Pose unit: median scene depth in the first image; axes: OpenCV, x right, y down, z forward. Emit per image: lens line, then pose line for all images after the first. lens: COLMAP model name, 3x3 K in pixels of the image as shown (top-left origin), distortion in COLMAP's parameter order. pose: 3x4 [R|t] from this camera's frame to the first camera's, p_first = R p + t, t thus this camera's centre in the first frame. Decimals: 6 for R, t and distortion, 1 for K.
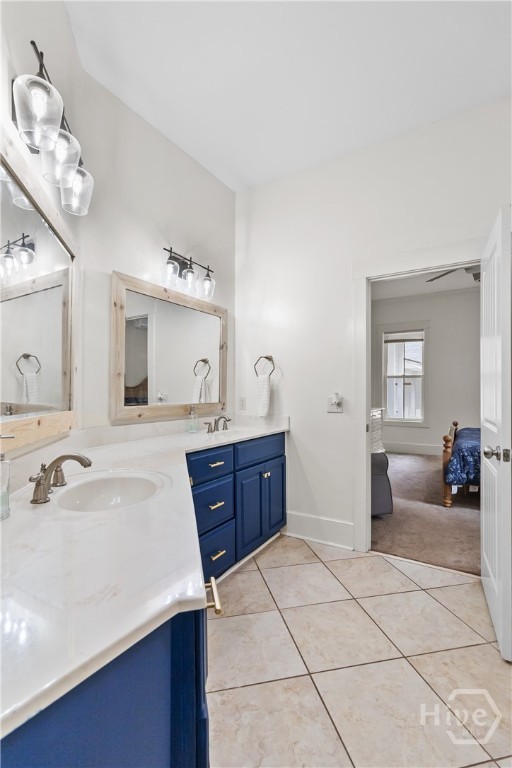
lens RADIAL K [[356.0, 0, 252.8], [0, 356.0, 386.5], [0, 0, 1]] dist [-0.001515, 0.001851]
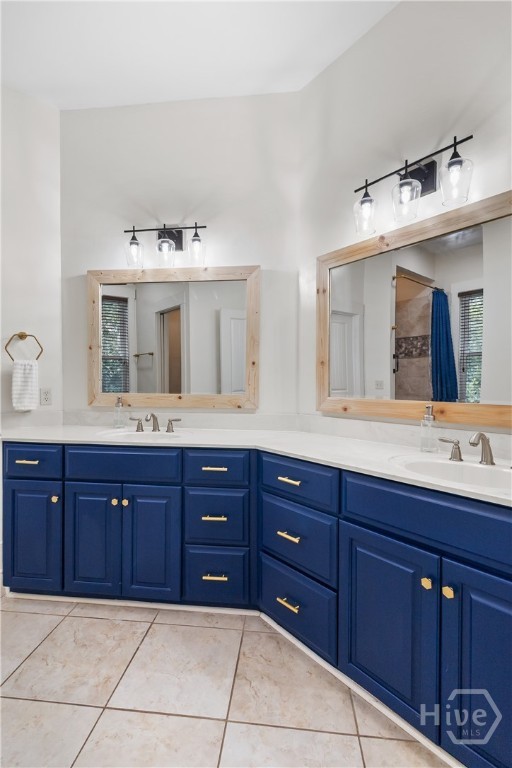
lens RADIAL K [[356.0, 0, 252.8], [0, 356.0, 385.6], [0, 0, 1]] dist [-0.001515, 0.001851]
pose [[-0.326524, 0.014790, -0.945073, 0.625122], [0.011307, 0.999867, 0.011740, 0.014811], [0.945121, -0.006853, -0.326648, 1.199497]]
